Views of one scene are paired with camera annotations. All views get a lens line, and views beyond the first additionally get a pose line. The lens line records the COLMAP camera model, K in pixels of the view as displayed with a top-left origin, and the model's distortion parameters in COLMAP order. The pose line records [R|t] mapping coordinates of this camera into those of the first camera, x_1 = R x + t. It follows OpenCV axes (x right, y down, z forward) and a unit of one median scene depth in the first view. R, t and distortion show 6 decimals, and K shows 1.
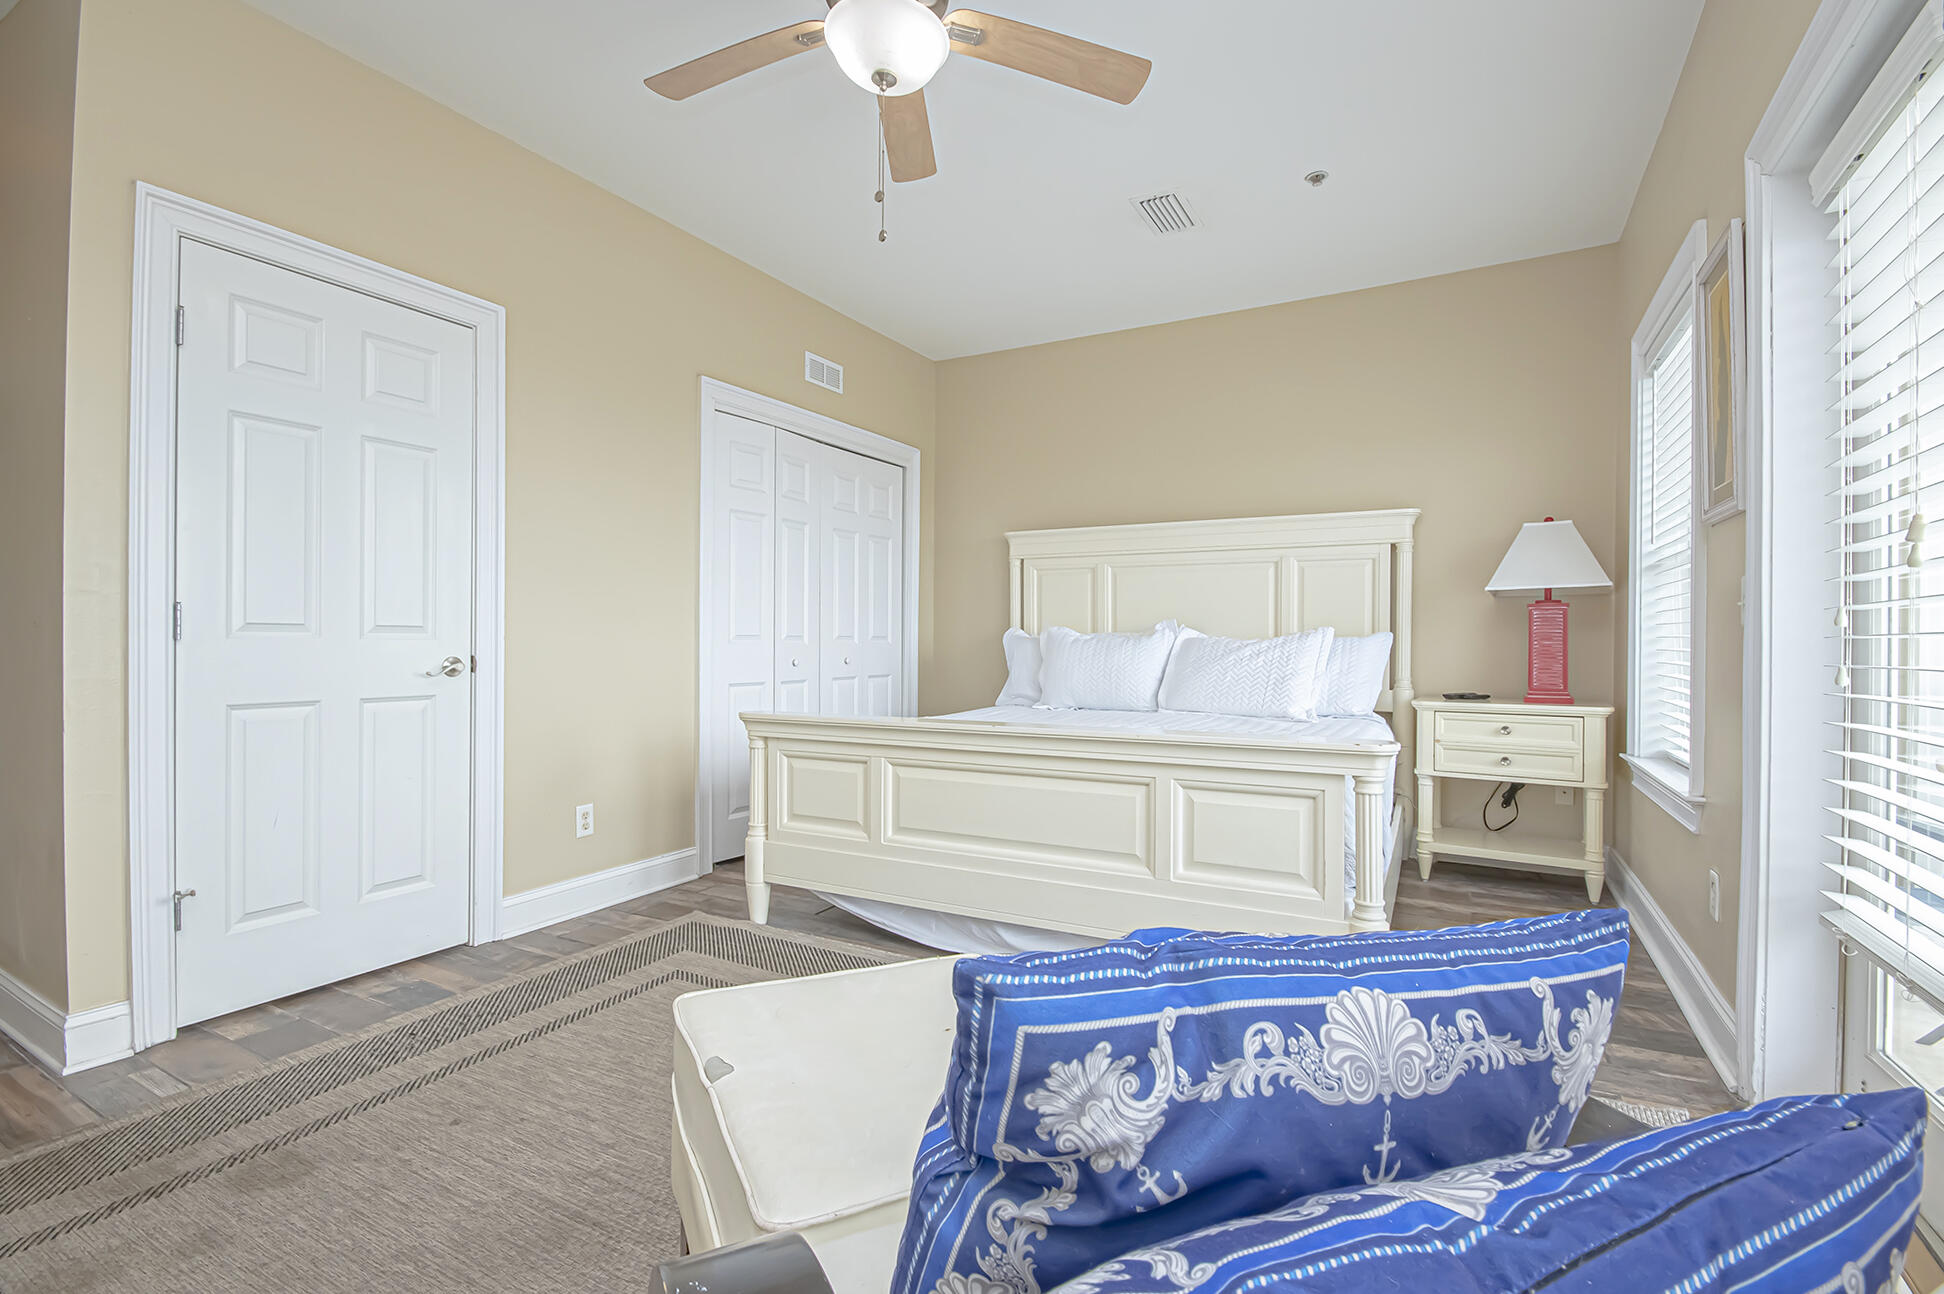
lens RADIAL K [[876.5, 0, 972.0], [0, 876.5, 647.0], [0, 0, 1]] dist [0.000448, -0.000094]
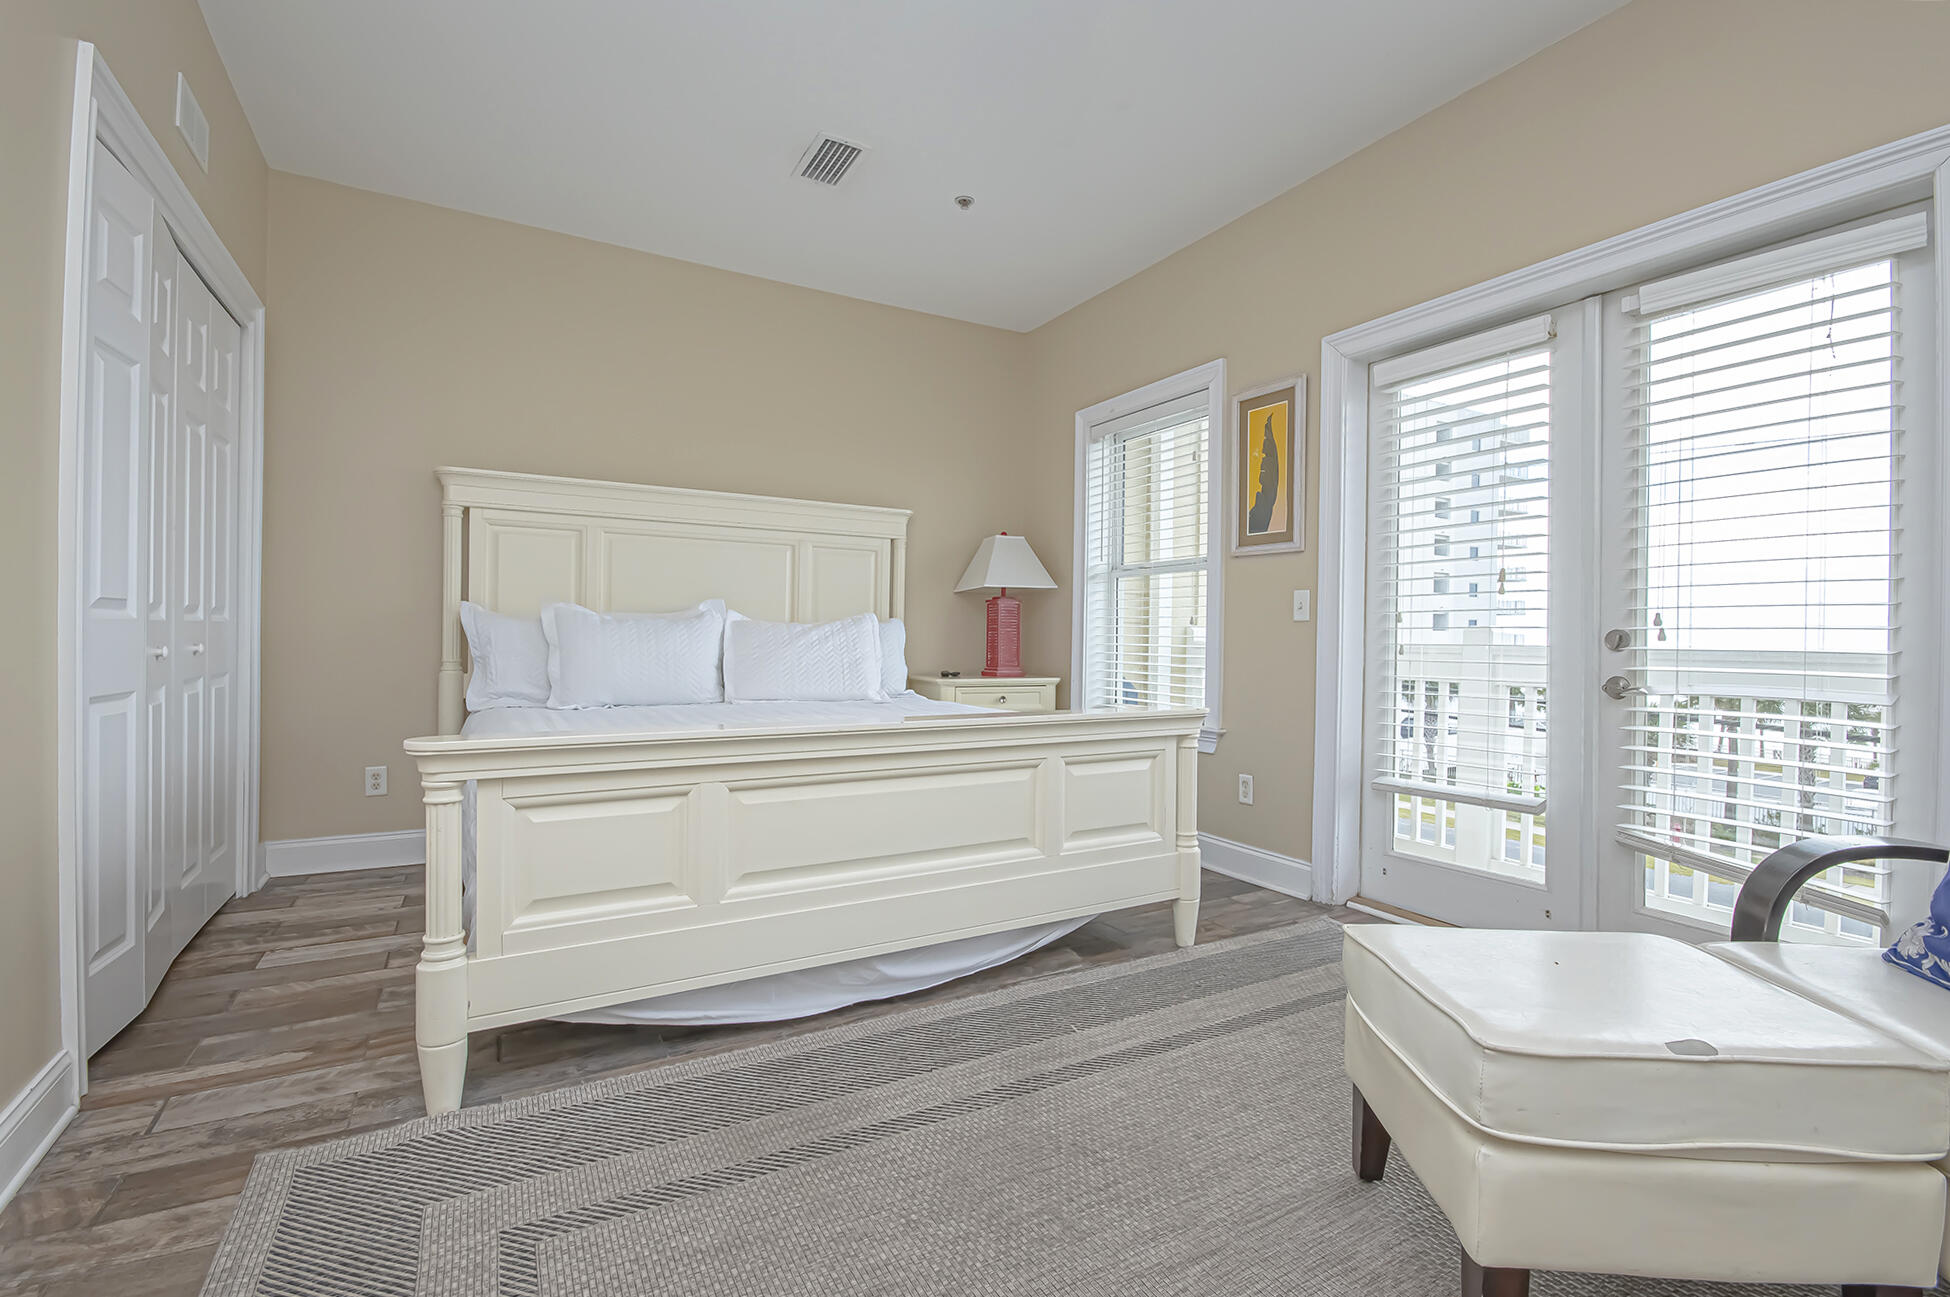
lens RADIAL K [[886.4, 0, 975.0], [0, 886.4, 648.5], [0, 0, 1]] dist [-0.022196, -0.000544]
pose [[0.514496, -0.006212, 0.857470, -0.459578], [-0.002996, 0.999955, 0.009042, 0.010603], [-0.857488, -0.007221, 0.514454, 0.357832]]
